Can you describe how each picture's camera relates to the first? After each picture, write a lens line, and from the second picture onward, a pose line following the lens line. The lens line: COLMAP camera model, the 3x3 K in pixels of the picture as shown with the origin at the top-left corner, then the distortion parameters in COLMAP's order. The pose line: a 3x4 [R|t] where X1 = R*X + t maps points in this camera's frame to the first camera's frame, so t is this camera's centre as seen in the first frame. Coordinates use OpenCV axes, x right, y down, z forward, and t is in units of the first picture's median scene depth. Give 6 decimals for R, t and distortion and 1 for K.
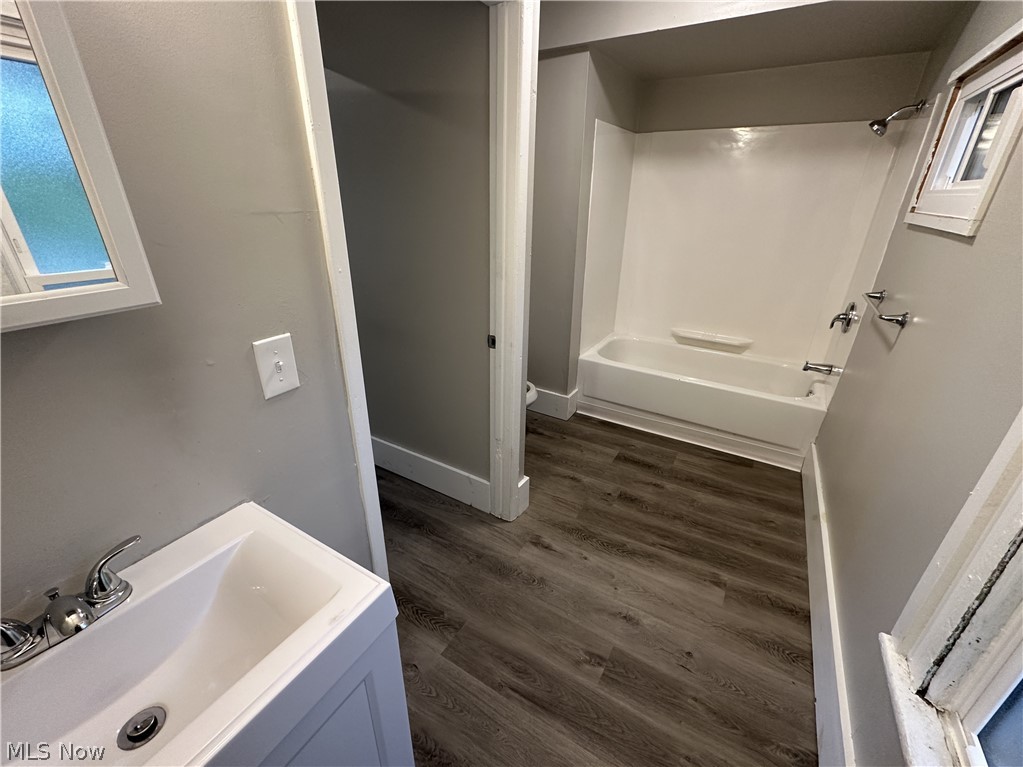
lens RADIAL K [[413.8, 0, 509.6], [0, 413.8, 383.8], [0, 0, 1]] dist [-0.000388, 0.000082]
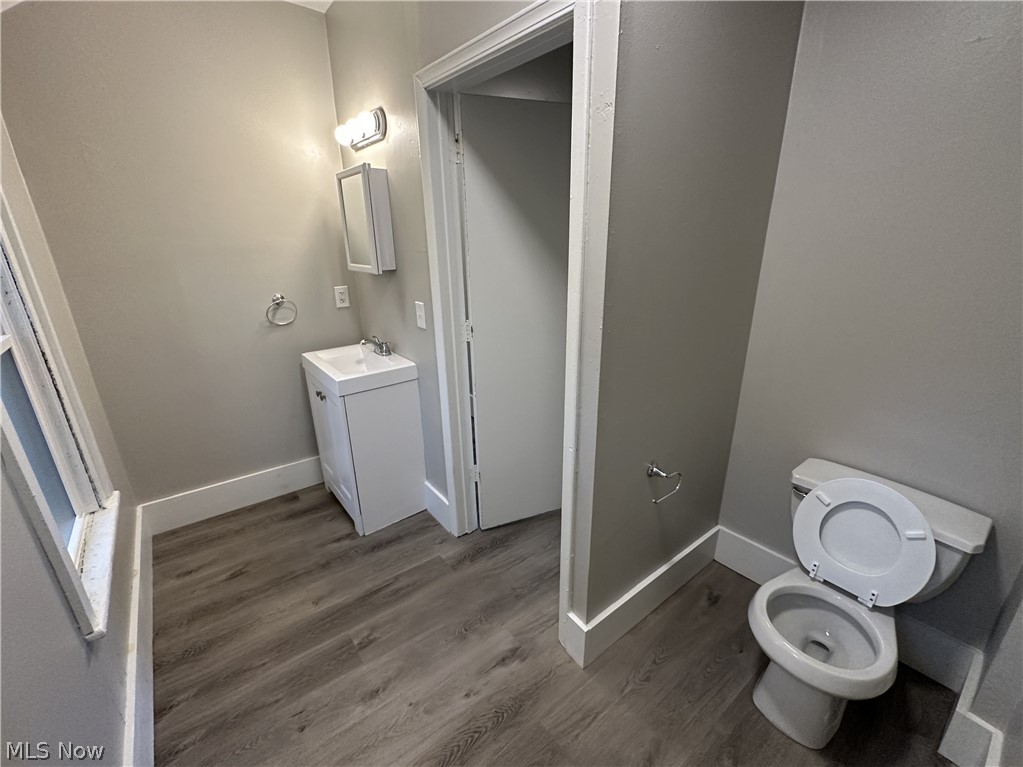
lens RADIAL K [[444.8, 0, 512.4], [0, 444.8, 385.2], [0, 0, 1]] dist [0.003851, 0.000201]
pose [[-0.350769, 0.292190, -0.889711, 0.868404], [-0.382221, 0.822667, 0.420863, -0.515973], [0.854908, 0.487692, -0.176885, 1.133307]]
